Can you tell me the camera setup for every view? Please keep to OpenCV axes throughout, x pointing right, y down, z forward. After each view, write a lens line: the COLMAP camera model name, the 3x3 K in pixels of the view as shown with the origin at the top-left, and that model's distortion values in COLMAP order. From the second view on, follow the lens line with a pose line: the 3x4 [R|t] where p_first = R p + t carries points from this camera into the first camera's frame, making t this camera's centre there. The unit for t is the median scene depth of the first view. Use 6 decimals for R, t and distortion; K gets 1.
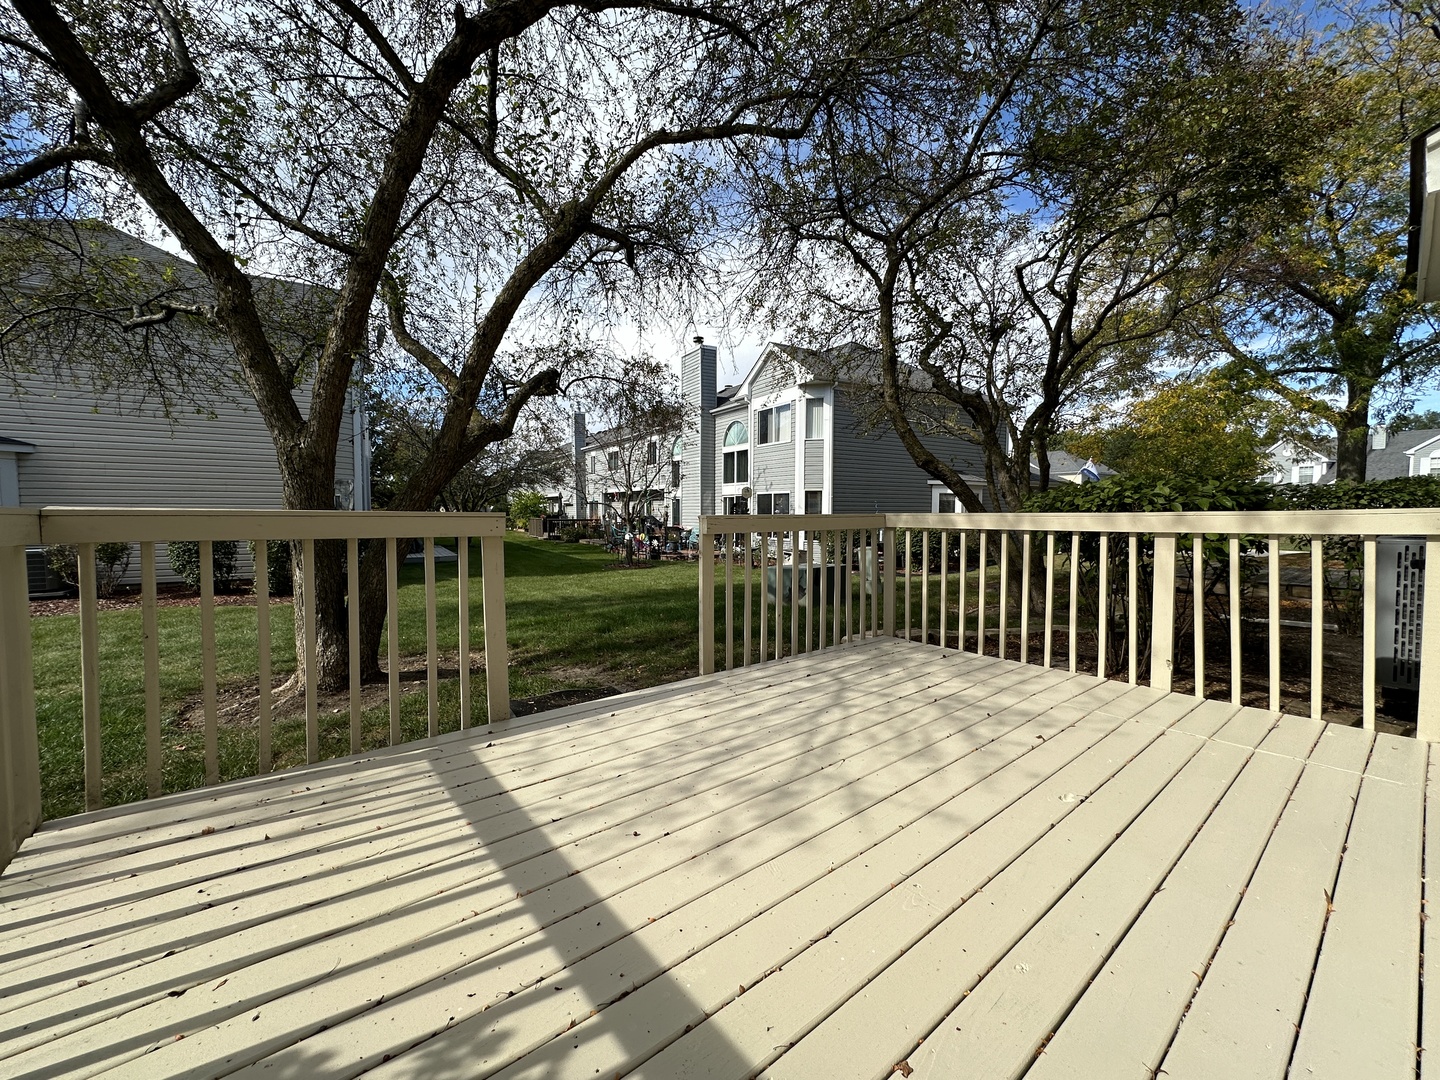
lens RADIAL K [[572.9, 0, 720.0], [0, 572.9, 540.0], [0, 0, 1]] dist [-0.004462, 0.000669]
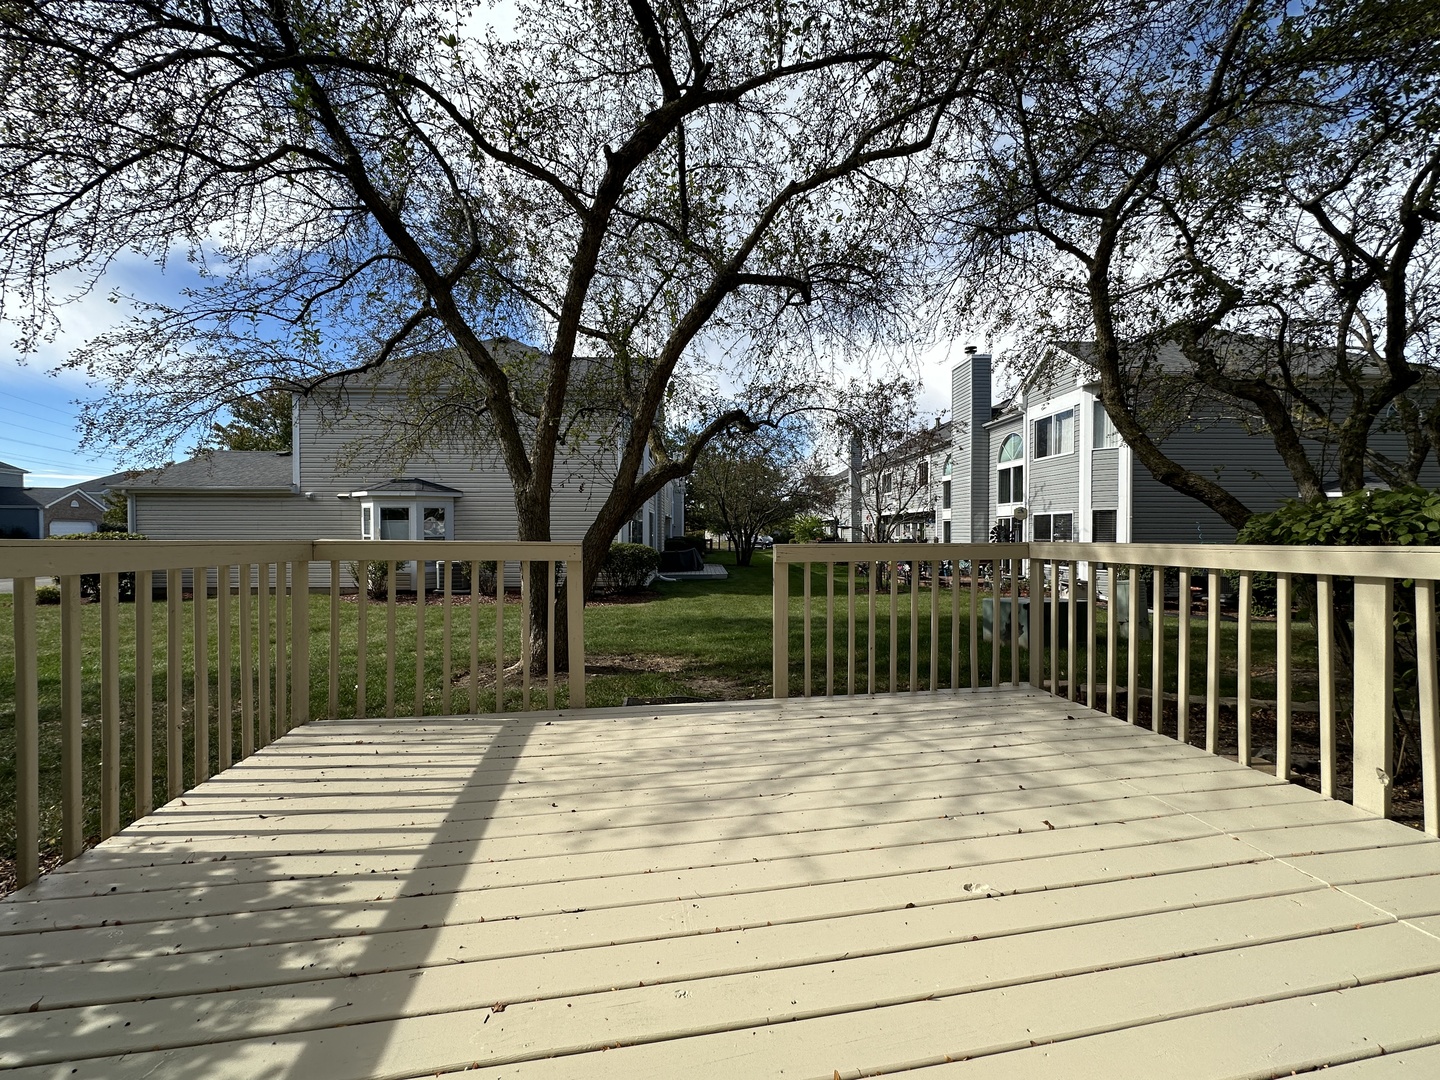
lens RADIAL K [[572.9, 0, 720.0], [0, 572.9, 540.0], [0, 0, 1]] dist [-0.004462, 0.000669]
pose [[0.874776, 0.004621, -0.484505, 0.411820], [-0.023398, 0.999191, -0.032716, -0.015312], [0.483961, 0.039955, 0.874177, 0.035374]]
